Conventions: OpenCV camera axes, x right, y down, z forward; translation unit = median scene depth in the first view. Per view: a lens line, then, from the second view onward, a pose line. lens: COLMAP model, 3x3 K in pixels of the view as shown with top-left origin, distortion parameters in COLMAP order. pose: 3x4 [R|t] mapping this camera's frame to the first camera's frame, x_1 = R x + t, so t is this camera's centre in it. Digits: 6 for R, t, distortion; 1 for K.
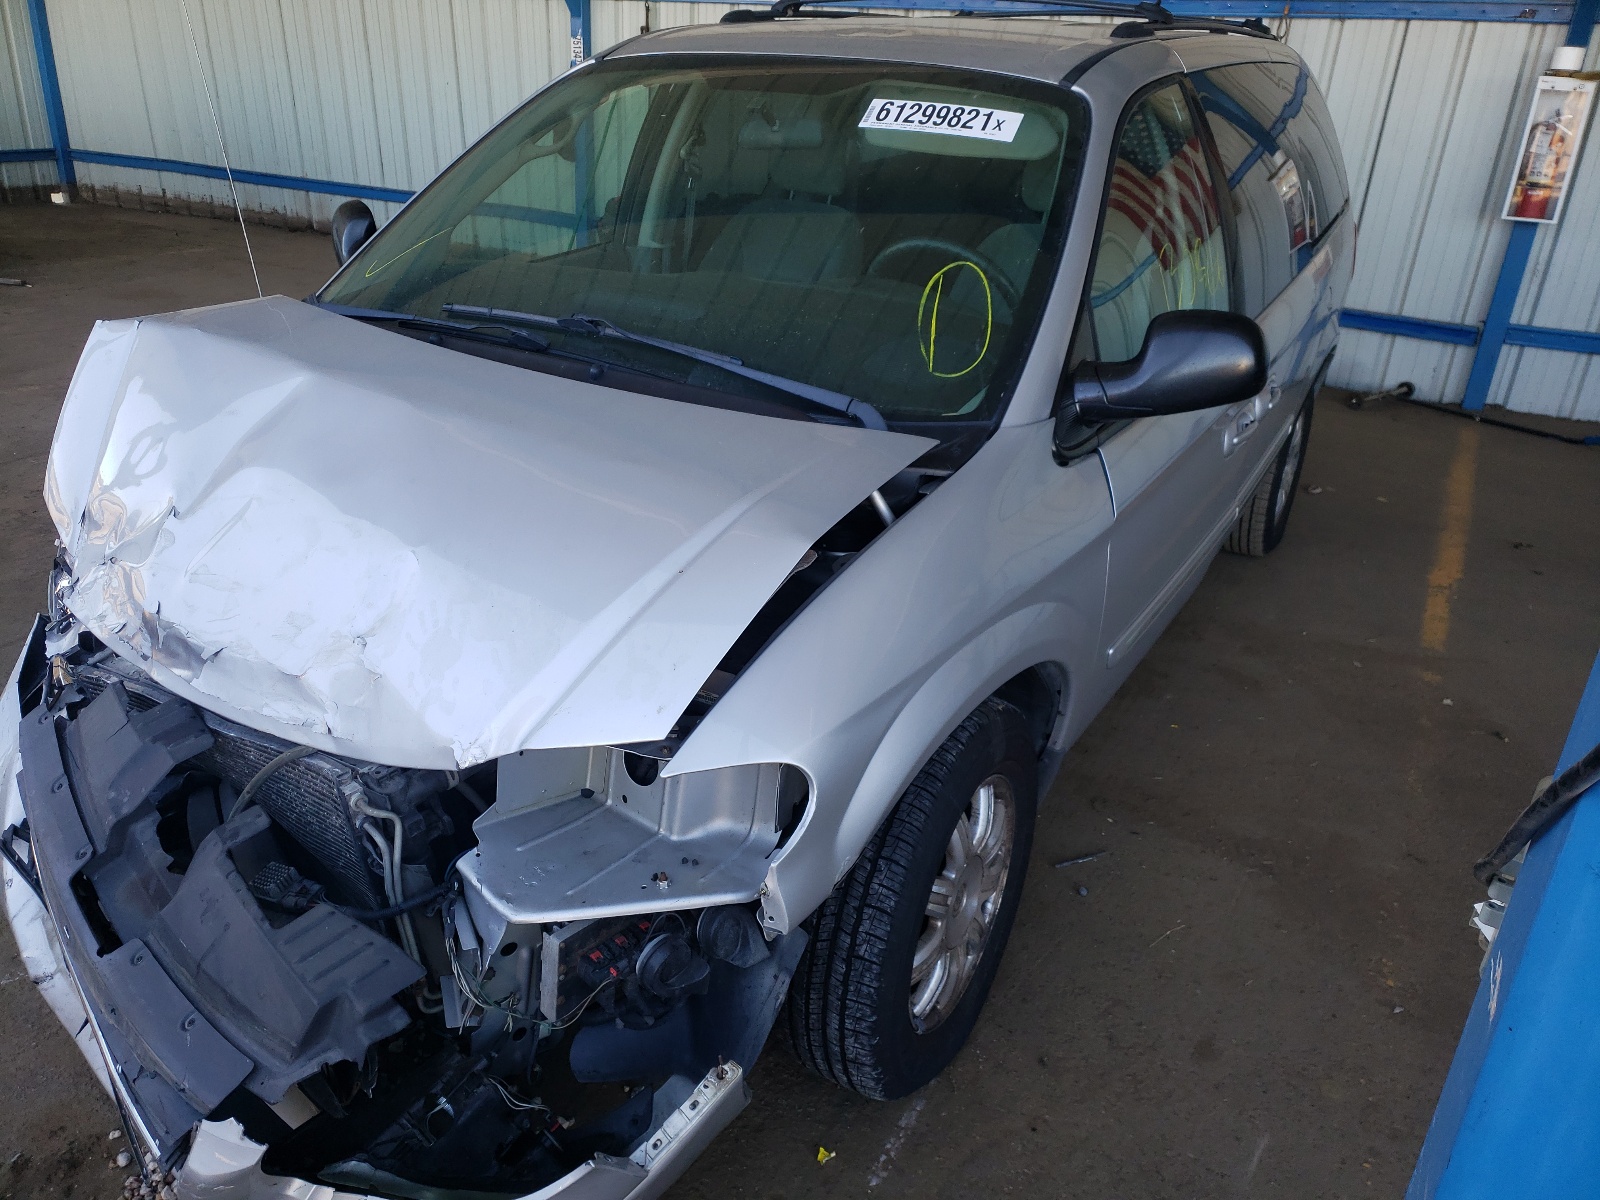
lens RADIAL K [[1229.1, 0, 800.0], [0, 1229.1, 600.0], [0, 0, 1]] dist [0.015299, 0.004473]
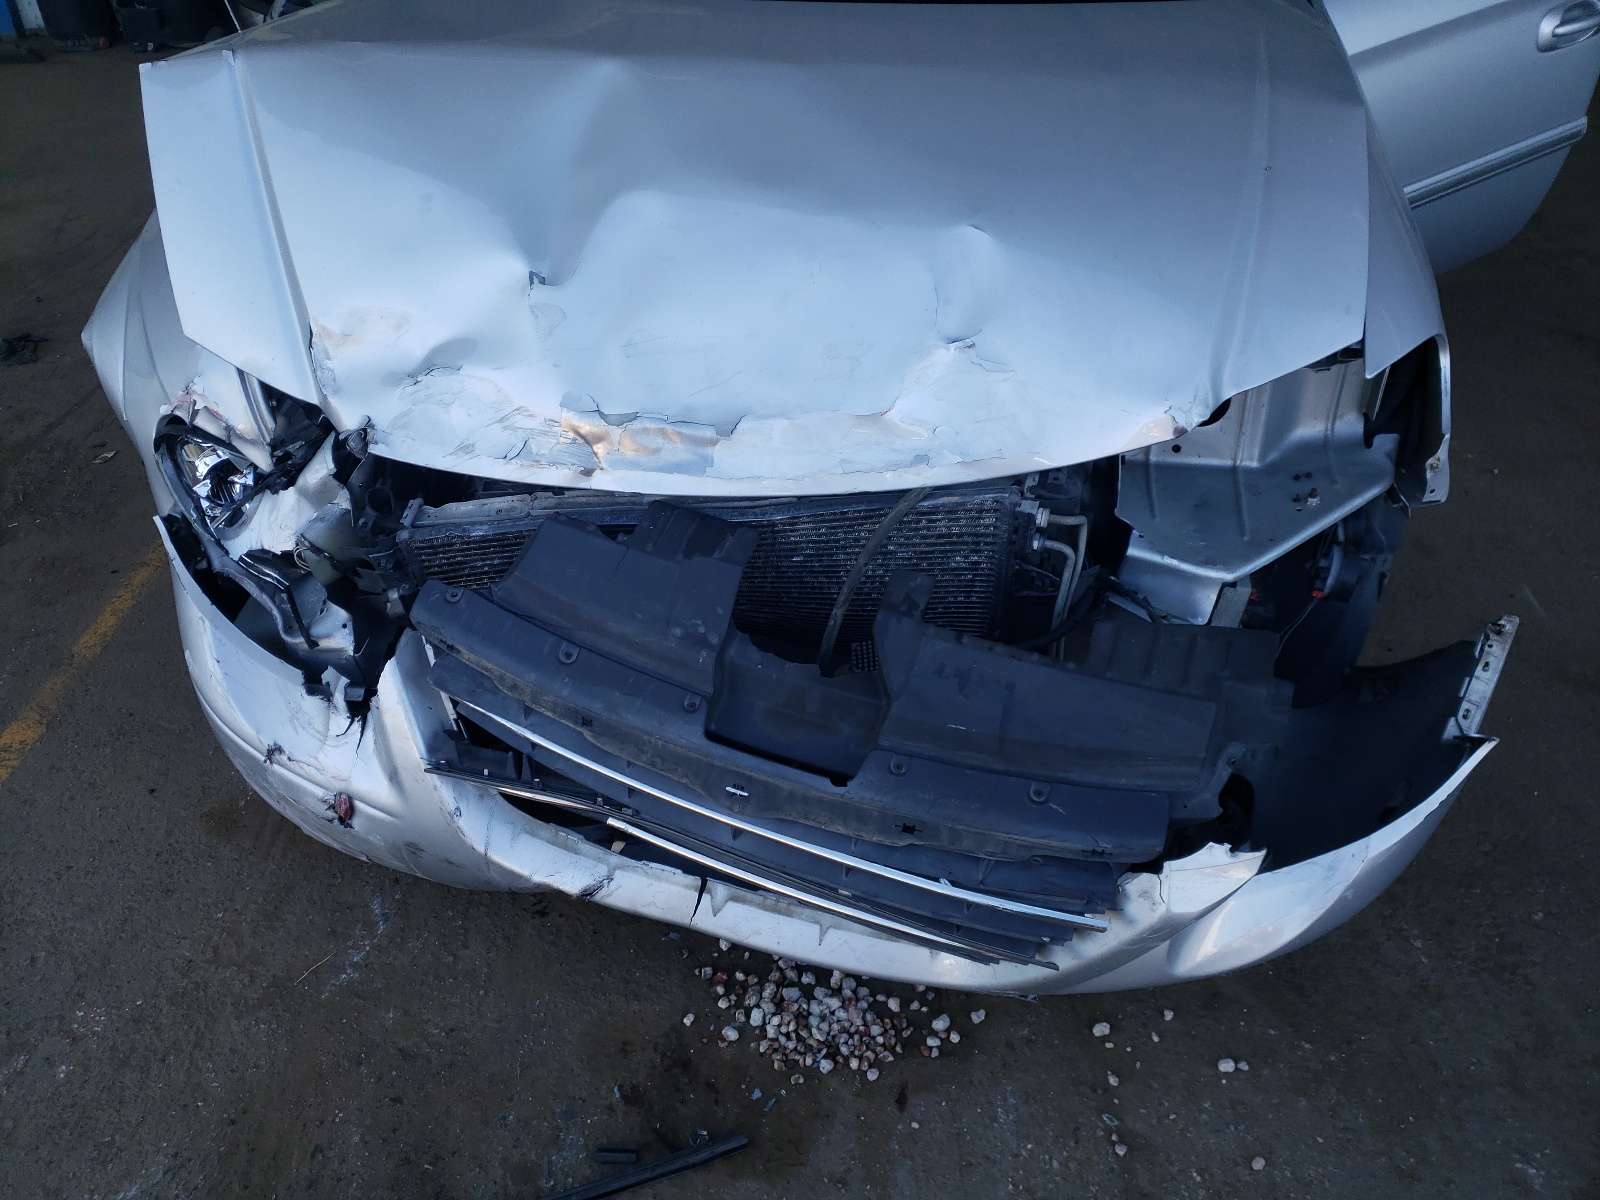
lens RADIAL K [[1184.7, 0, 800.0], [0, 1184.7, 574.2], [0, 0, 1]] dist [0.033659, -0.000053]
pose [[0.869570, -0.325728, 0.371146, -0.783204], [0.254396, 0.939680, 0.228657, -0.032717], [-0.423238, -0.104415, 0.899982, 0.291494]]
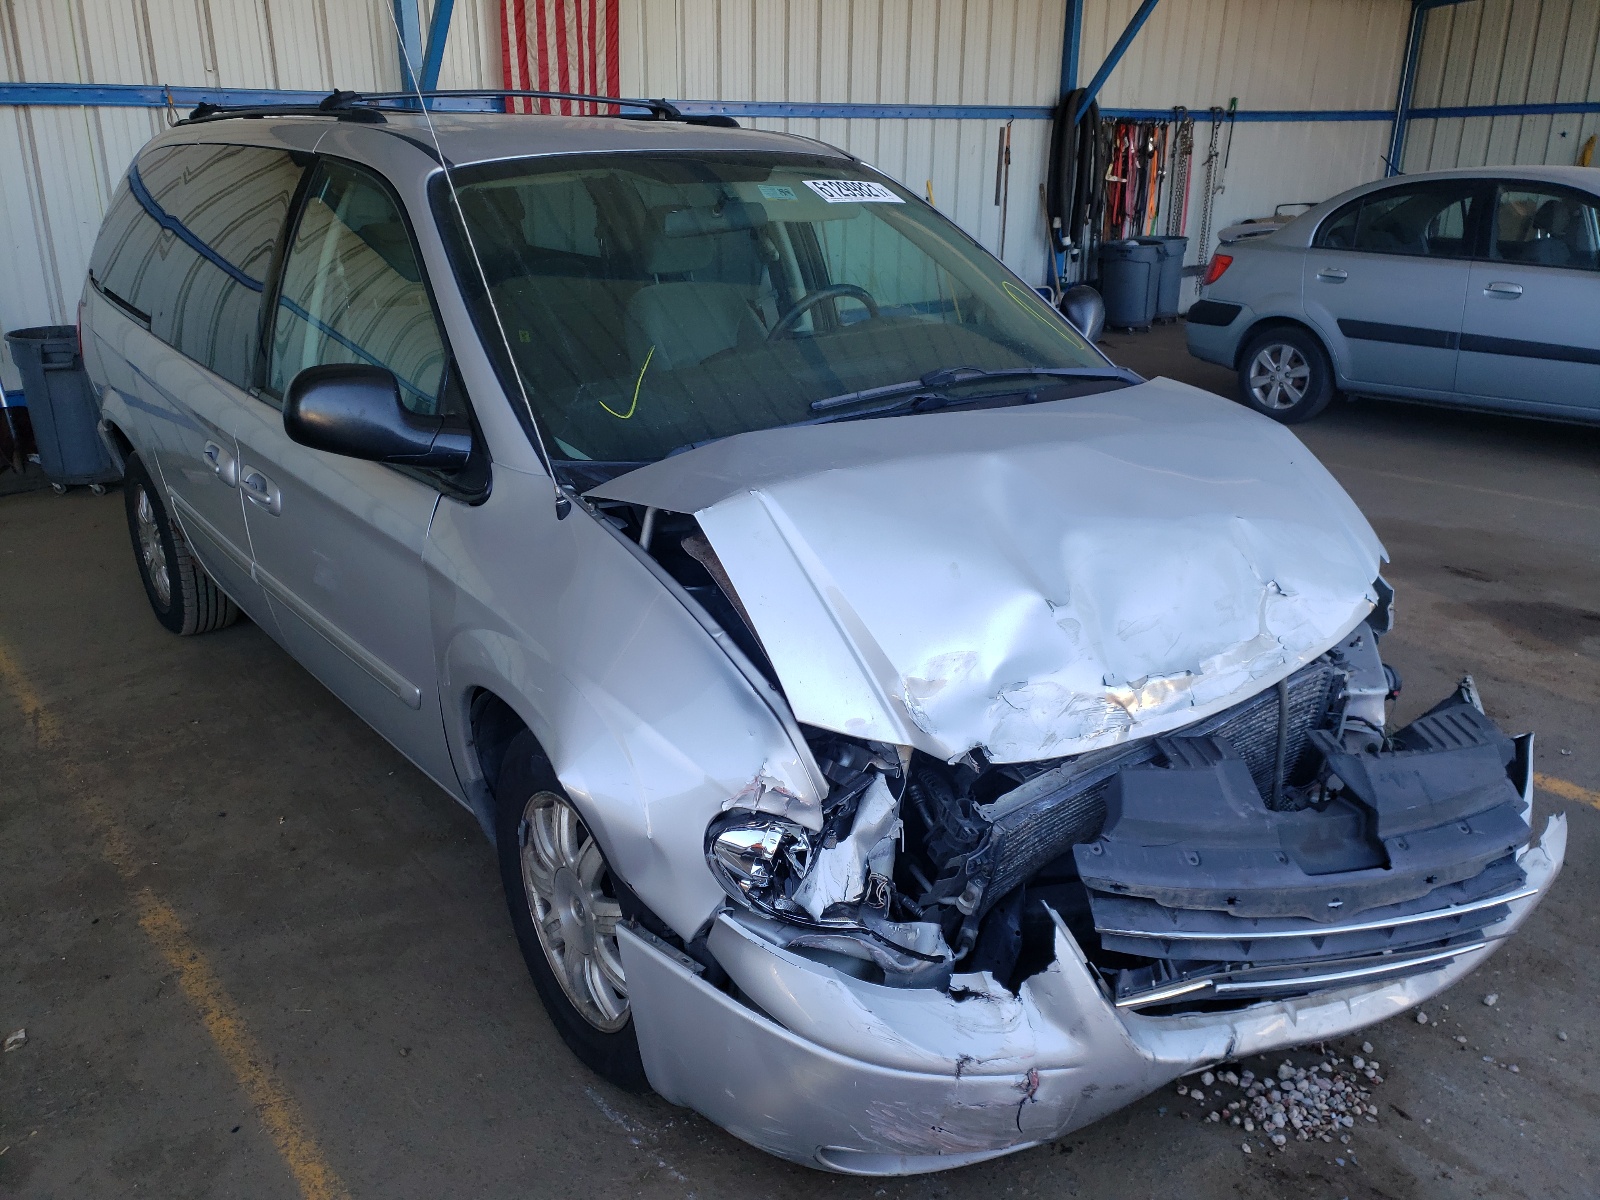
lens RADIAL K [[1184.7, 0, 800.0], [0, 1184.7, 574.2], [0, 0, 1]] dist [0.033659, -0.000053]
pose [[0.378634, -0.344238, 0.859149, -1.598196], [0.398586, 0.898420, 0.184313, -0.402401], [-0.835324, 0.272657, 0.477381, 0.784929]]
